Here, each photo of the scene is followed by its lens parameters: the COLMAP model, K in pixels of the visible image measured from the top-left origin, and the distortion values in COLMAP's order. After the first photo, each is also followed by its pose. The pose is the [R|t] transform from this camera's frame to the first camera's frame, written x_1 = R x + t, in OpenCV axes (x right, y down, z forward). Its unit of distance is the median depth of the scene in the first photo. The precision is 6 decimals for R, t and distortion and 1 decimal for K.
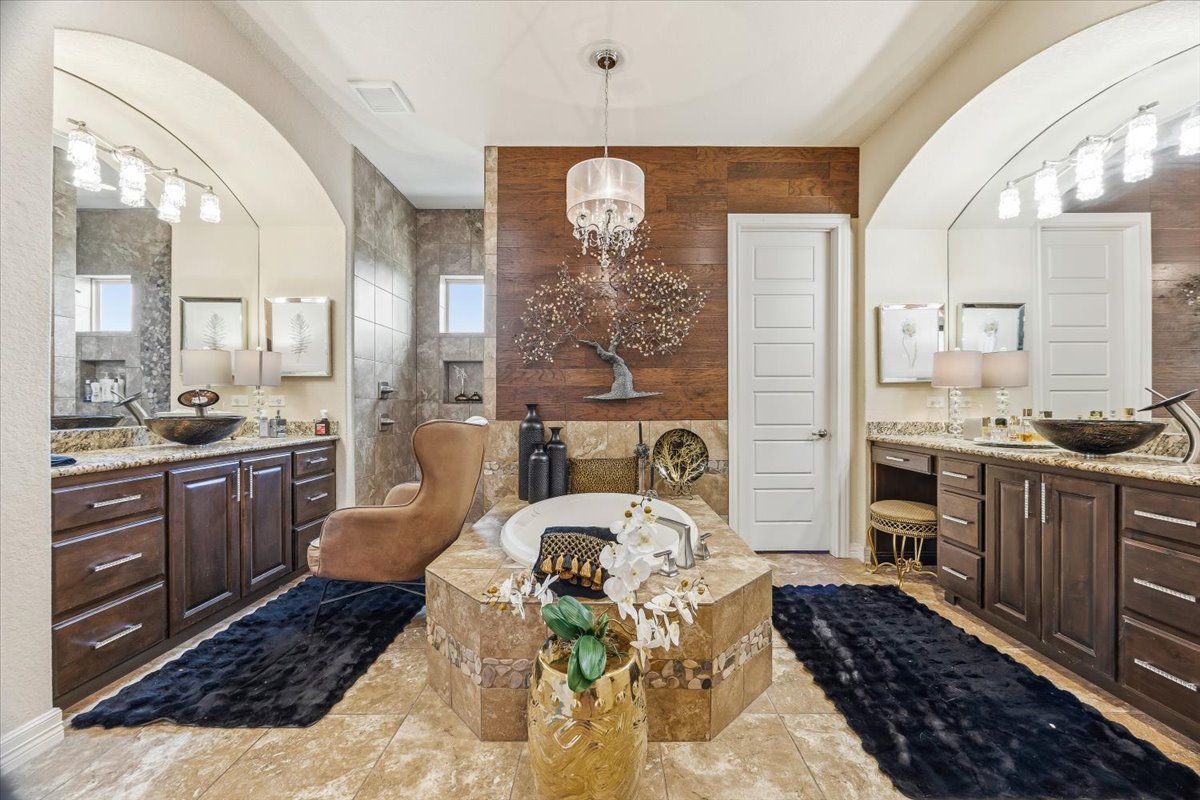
lens RADIAL K [[456.0, 0, 598.6], [0, 456.0, 402.7], [0, 0, 1]] dist [-0.000132, -0.000525]
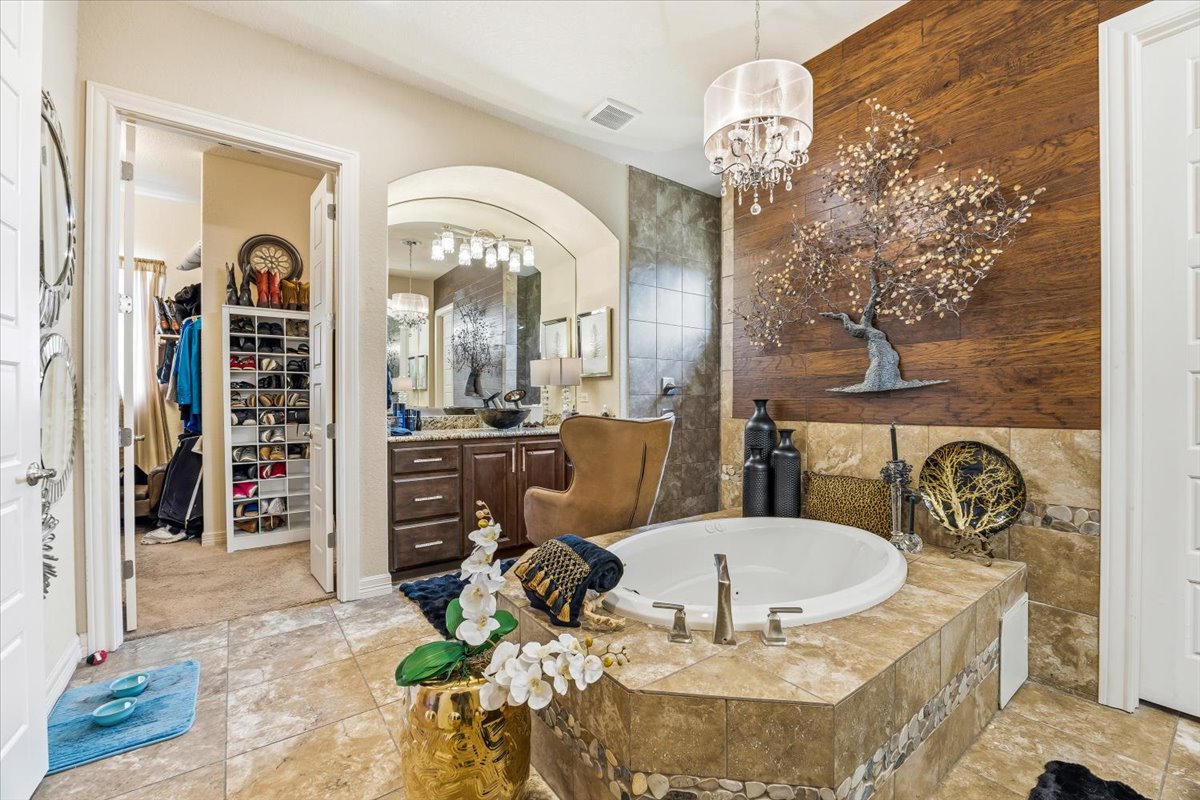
lens RADIAL K [[488.6, 0, 609.4], [0, 488.6, 403.0], [0, 0, 1]] dist [-0.016559, 0.000062]
pose [[0.614149, 0.003520, -0.789182, 0.383142], [0.002728, 0.999975, 0.006583, 0.002861], [0.789185, -0.006196, 0.614124, 0.253208]]
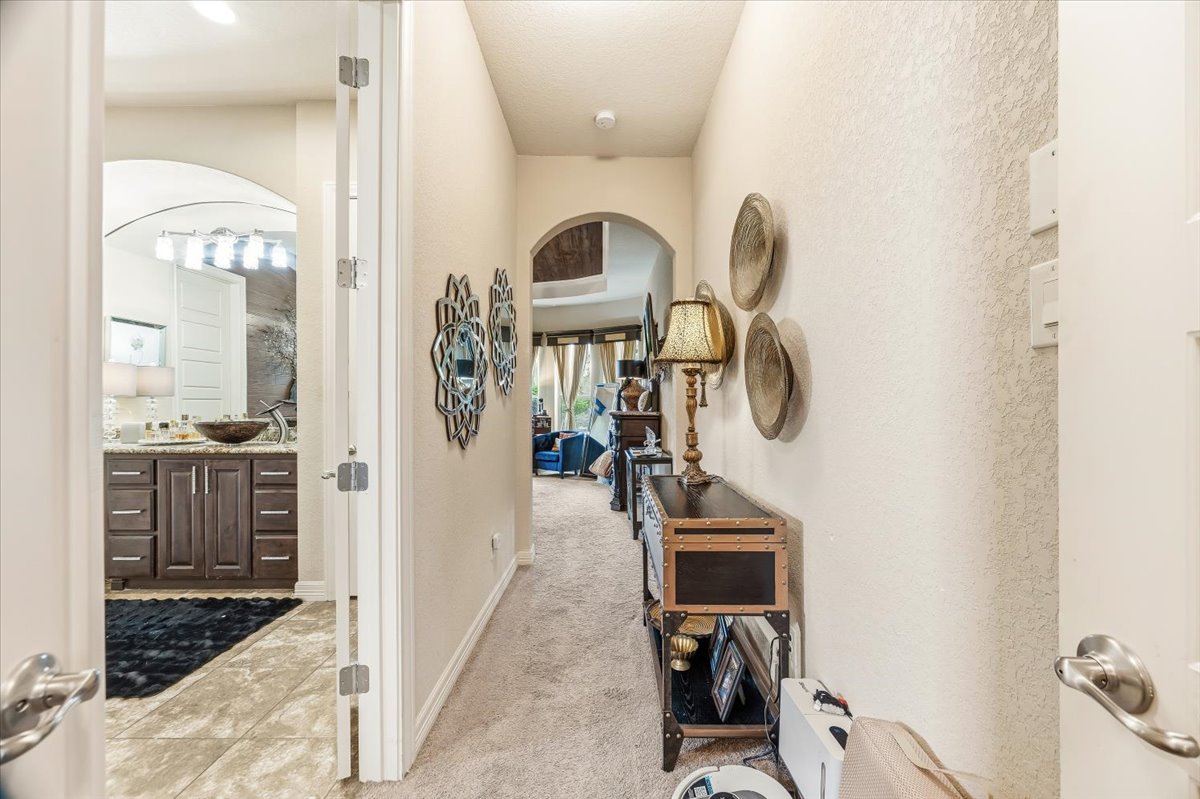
lens RADIAL K [[456.0, 0, 603.7], [0, 456.0, 407.7], [0, 0, 1]] dist [-0.000132, -0.000525]
pose [[-0.009181, -0.006738, 0.999935, -0.284119], [0.001045, 0.999977, 0.006748, -0.010425], [-0.999957, 0.001107, -0.009173, -0.145597]]
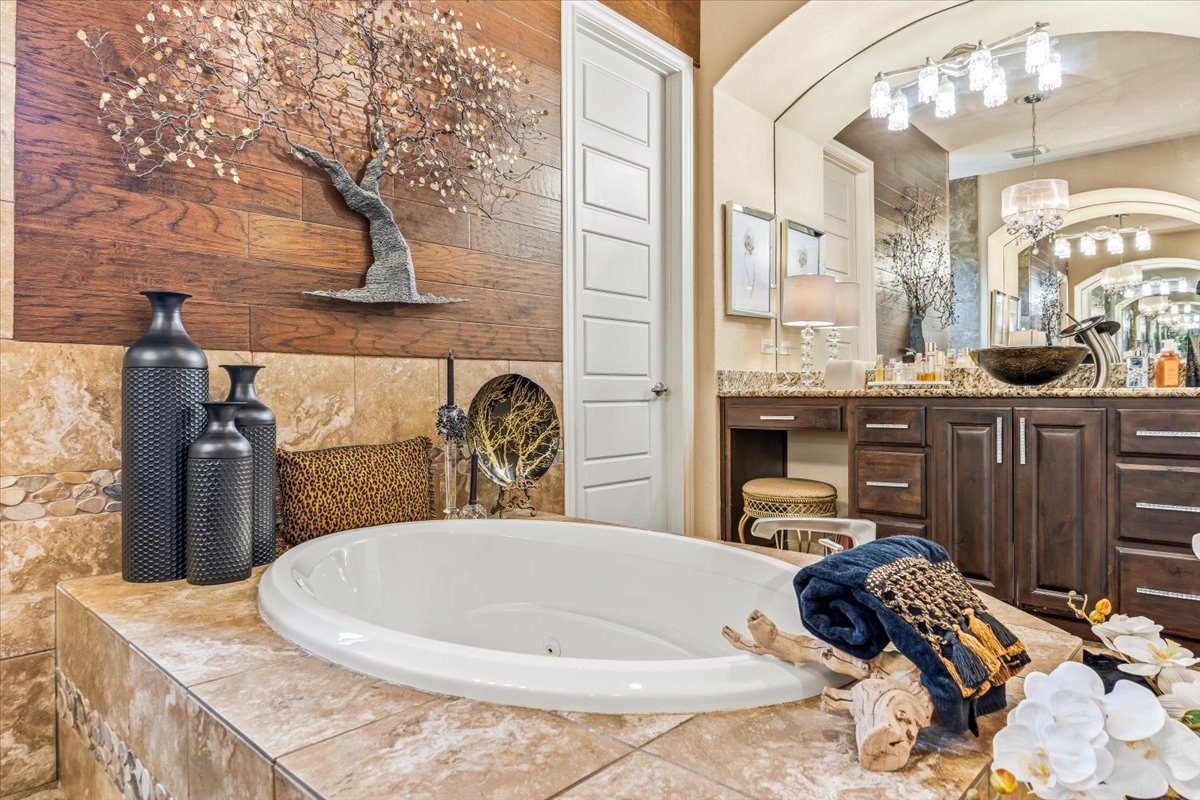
lens RADIAL K [[725.9, 0, 601.0], [0, 725.9, 391.6], [0, 0, 1]] dist [-0.008680, 0.001739]
pose [[0.666745, 0.001043, 0.745285, -0.336259], [0.001569, 0.999995, -0.002804, 0.077851], [-0.745284, 0.003039, 0.666740, 0.409617]]
